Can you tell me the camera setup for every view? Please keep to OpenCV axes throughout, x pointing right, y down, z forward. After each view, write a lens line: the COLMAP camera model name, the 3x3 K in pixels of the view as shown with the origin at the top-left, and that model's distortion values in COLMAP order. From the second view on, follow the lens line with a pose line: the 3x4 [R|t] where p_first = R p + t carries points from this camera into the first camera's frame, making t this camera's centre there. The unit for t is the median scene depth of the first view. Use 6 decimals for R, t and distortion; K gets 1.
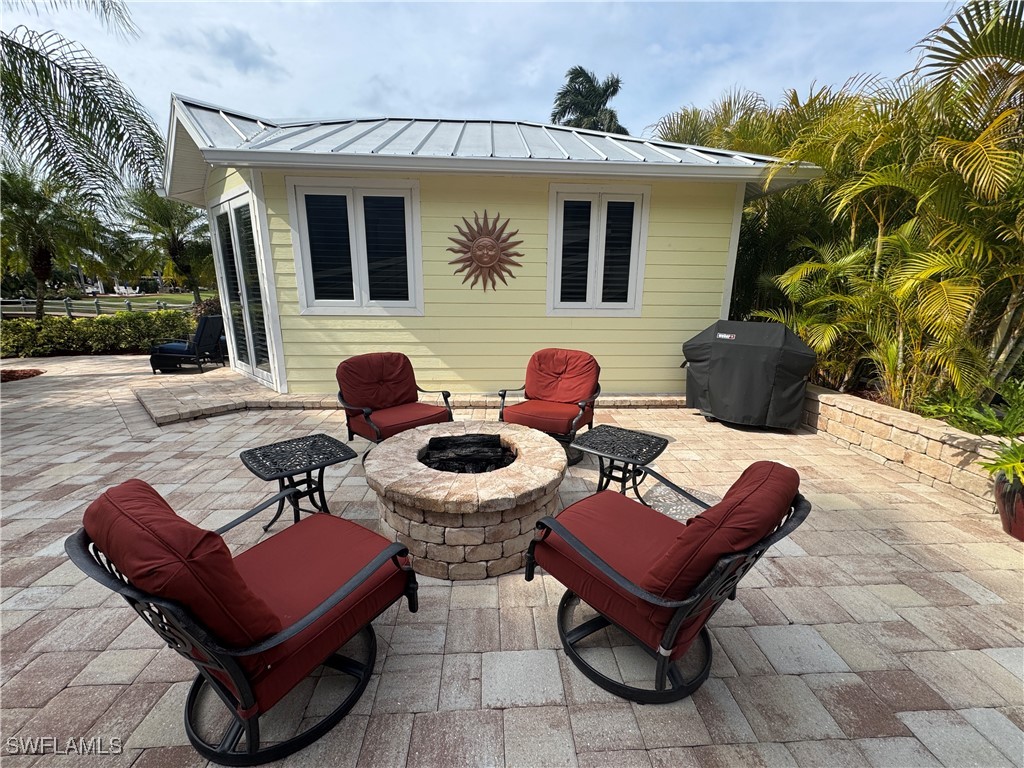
lens RADIAL K [[407.6, 0, 511.9], [0, 407.6, 382.5], [0, 0, 1]] dist [-0.003177, 0.000699]
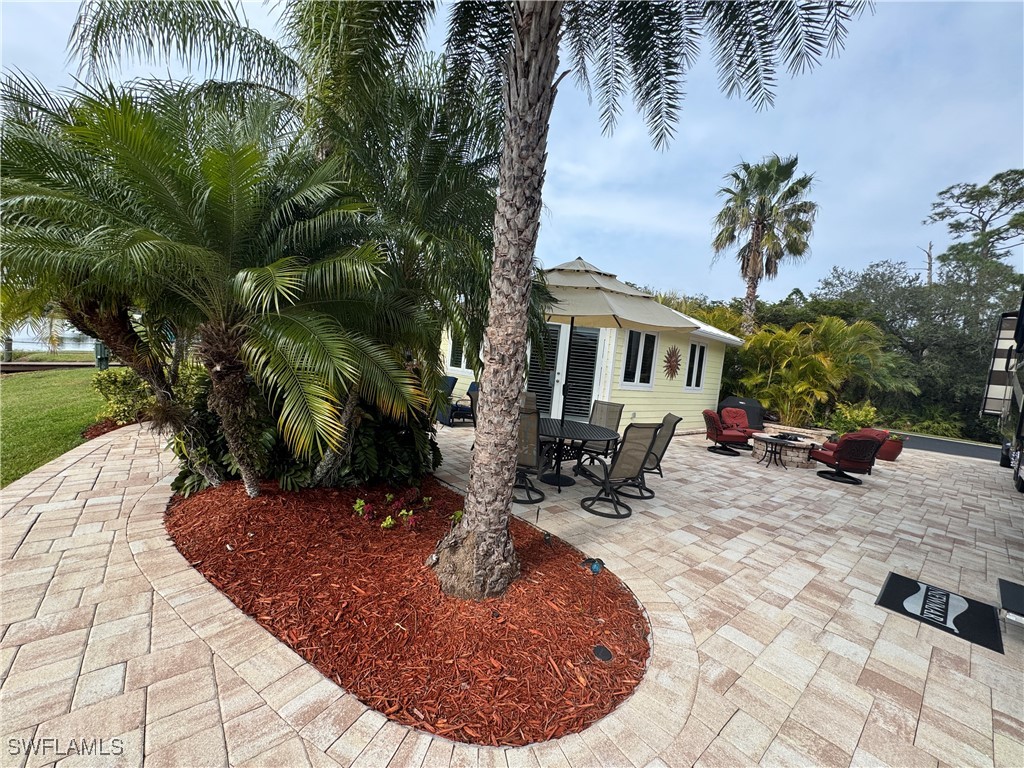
lens RADIAL K [[407.6, 0, 510.1], [0, 407.6, 384.3], [0, 0, 1]] dist [-0.003177, 0.000699]
pose [[0.791075, 0.033709, 0.610789, -2.056669], [0.047136, 0.992153, -0.115805, 0.002211], [-0.609900, 0.120401, 0.783279, -0.153692]]
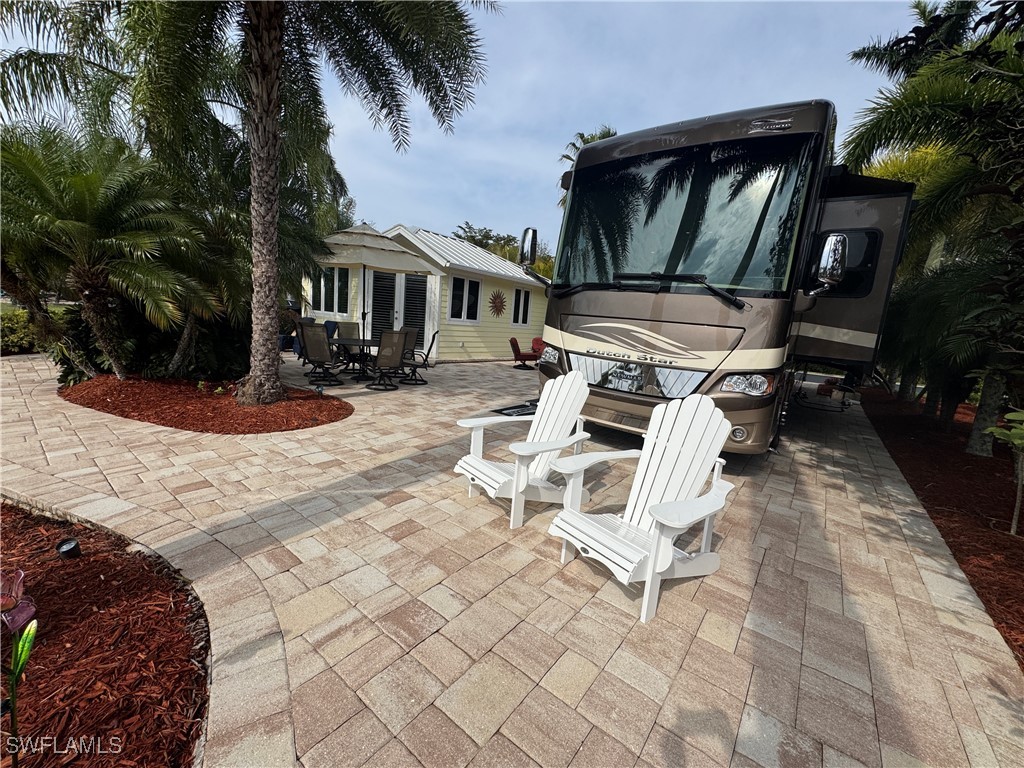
lens RADIAL K [[407.6, 0, 510.0], [0, 407.6, 385.1], [0, 0, 1]] dist [-0.003177, 0.000699]
pose [[0.653650, -0.073785, 0.753192, -2.118549], [0.098333, 0.995079, 0.012143, 0.199247], [-0.750381, 0.066127, 0.657689, -0.834978]]
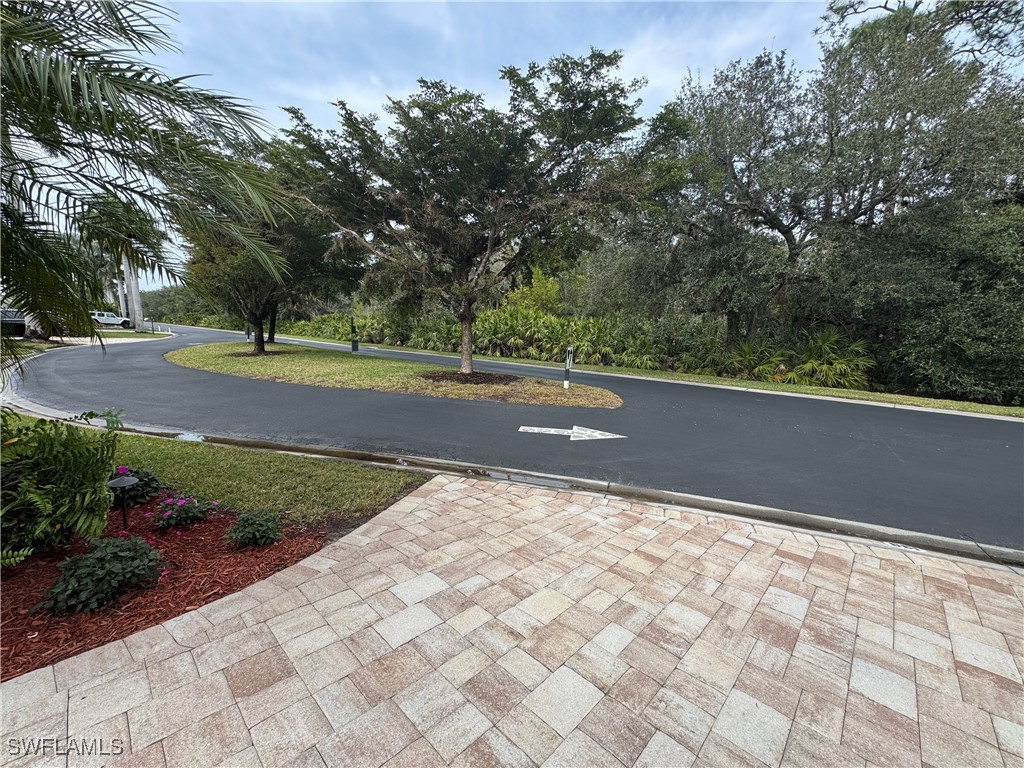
lens RADIAL K [[407.6, 0, 511.5], [0, 407.6, 383.8], [0, 0, 1]] dist [-0.003177, 0.000699]
pose [[0.726524, -0.091966, 0.680959, 2.081901], [0.144251, 0.989333, -0.020290, 0.033303], [-0.671830, 0.112970, 0.732040, 0.079820]]
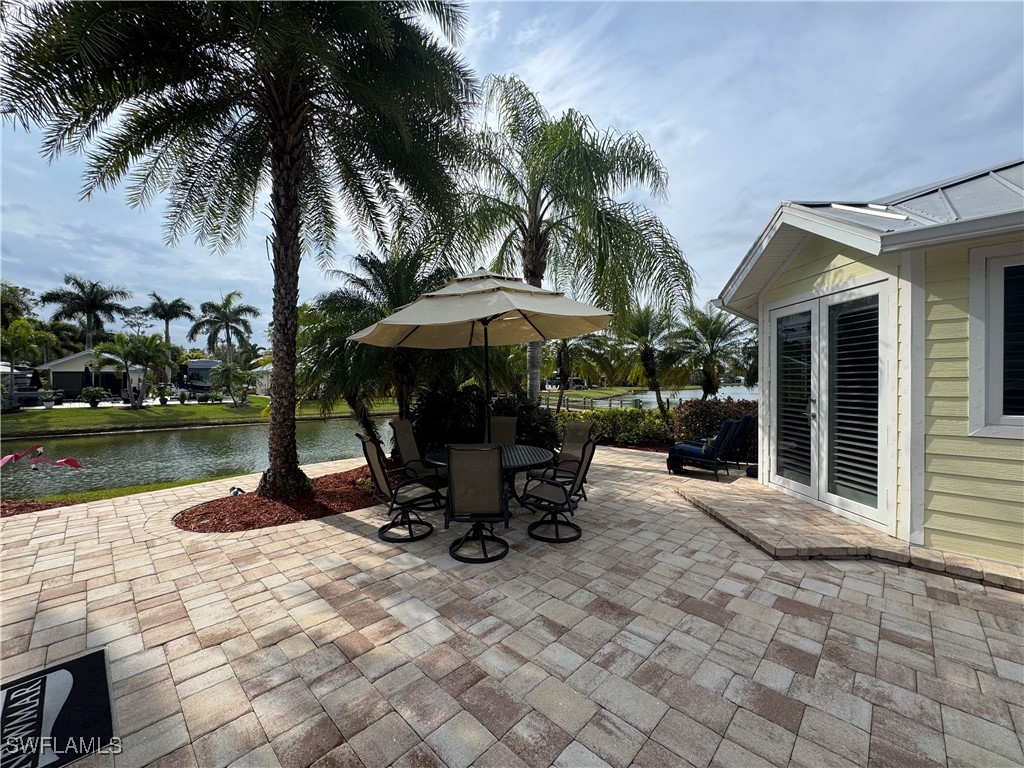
lens RADIAL K [[407.6, 0, 510.0], [0, 407.6, 383.2], [0, 0, 1]] dist [-0.003177, 0.000699]
pose [[0.682590, -0.008474, -0.730752, -0.549698], [-0.159895, 0.973974, -0.160651, -0.019934], [0.713095, 0.226502, 0.663470, -0.019003]]
